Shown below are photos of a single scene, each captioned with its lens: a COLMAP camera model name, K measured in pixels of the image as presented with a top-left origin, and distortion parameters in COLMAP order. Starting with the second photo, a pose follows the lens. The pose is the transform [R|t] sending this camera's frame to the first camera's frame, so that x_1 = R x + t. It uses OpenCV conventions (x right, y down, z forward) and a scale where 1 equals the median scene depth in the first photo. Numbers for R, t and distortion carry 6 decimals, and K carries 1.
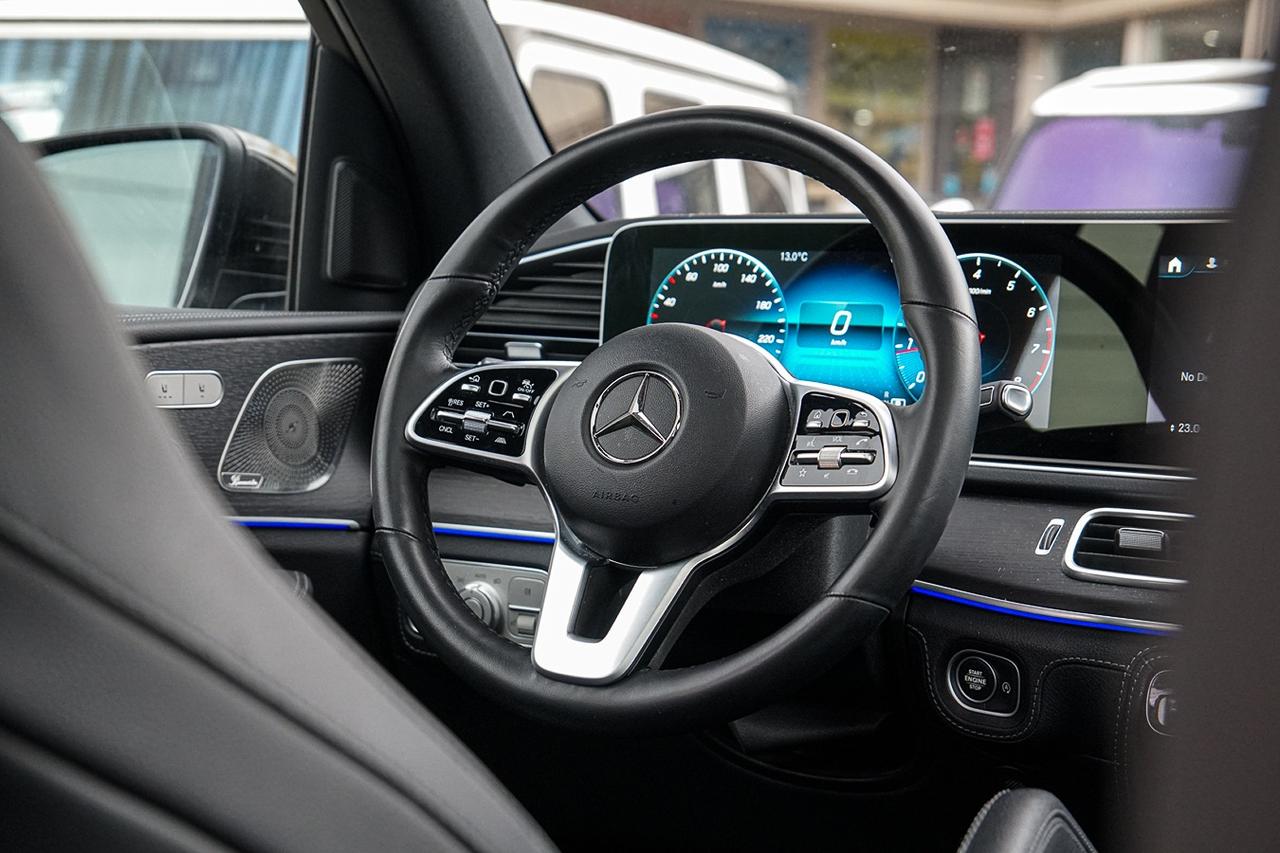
lens RADIAL K [[2274.2, 0, 621.7], [0, 2274.2, 434.8], [0, 0, 1]] dist [0.266476, 0.000000]
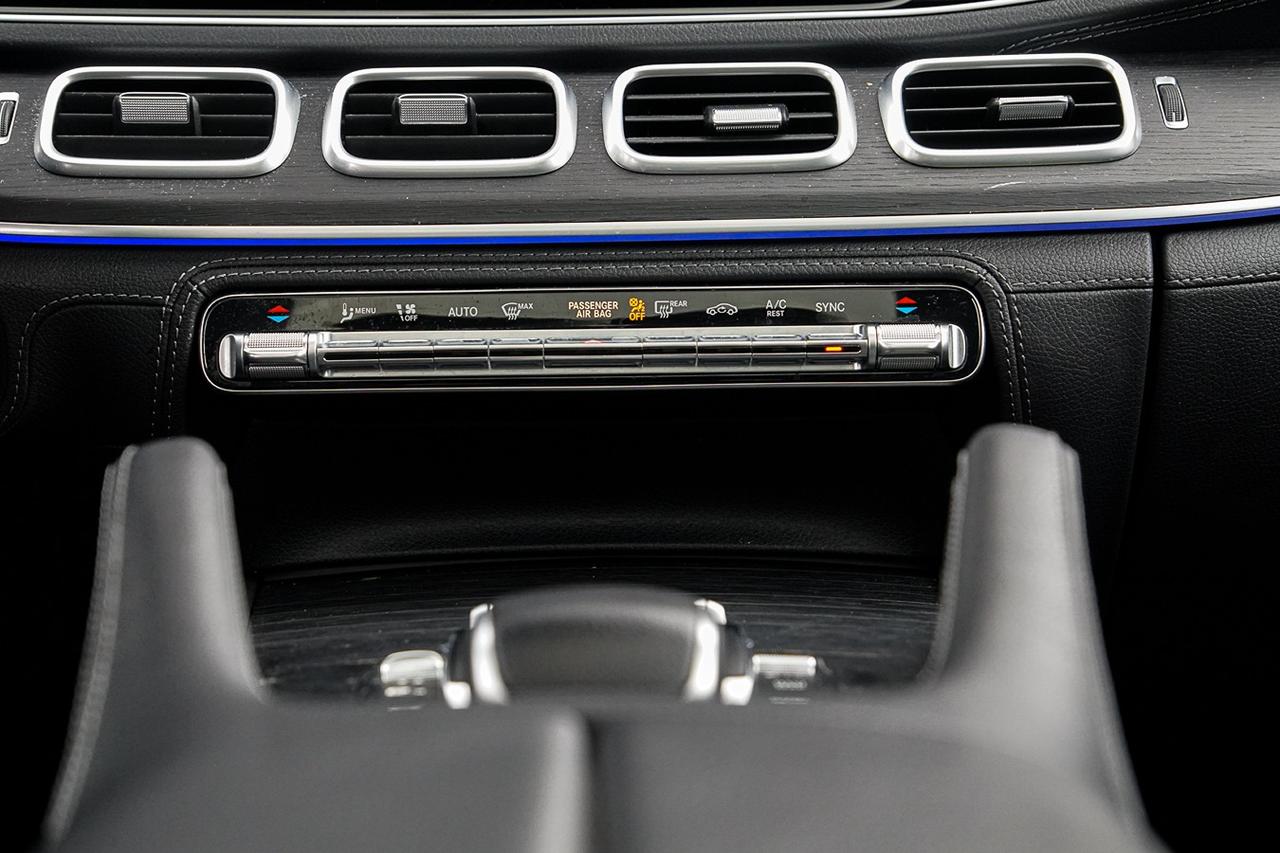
lens RADIAL K [[2825.9, 0, 629.2], [0, 2825.9, 434.8], [0, 0, 1]] dist [0.436995, 0.000000]
pose [[0.857866, -0.105900, 0.502843, -0.074786], [0.069540, 0.993458, 0.090587, 0.068967], [-0.509146, -0.042744, 0.859618, 0.215813]]
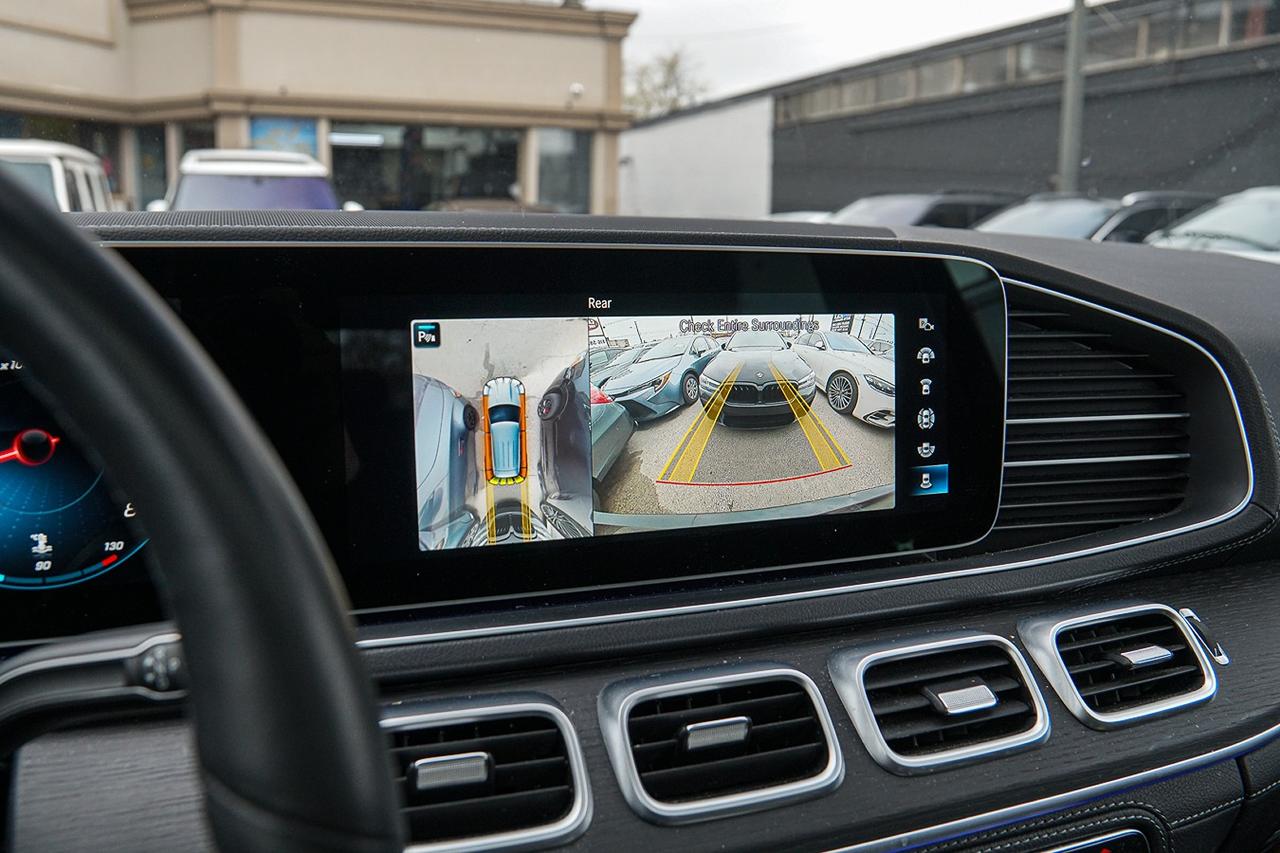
lens RADIAL K [[1078.6, 0, 633.6], [0, 1078.6, 422.4], [0, 0, 1]] dist [-0.140746, 0.114152]
pose [[0.627815, -0.156281, 0.762512, 0.048465], [0.051125, 0.985800, 0.159951, -0.086699], [-0.776682, -0.061436, 0.626890, 0.745786]]
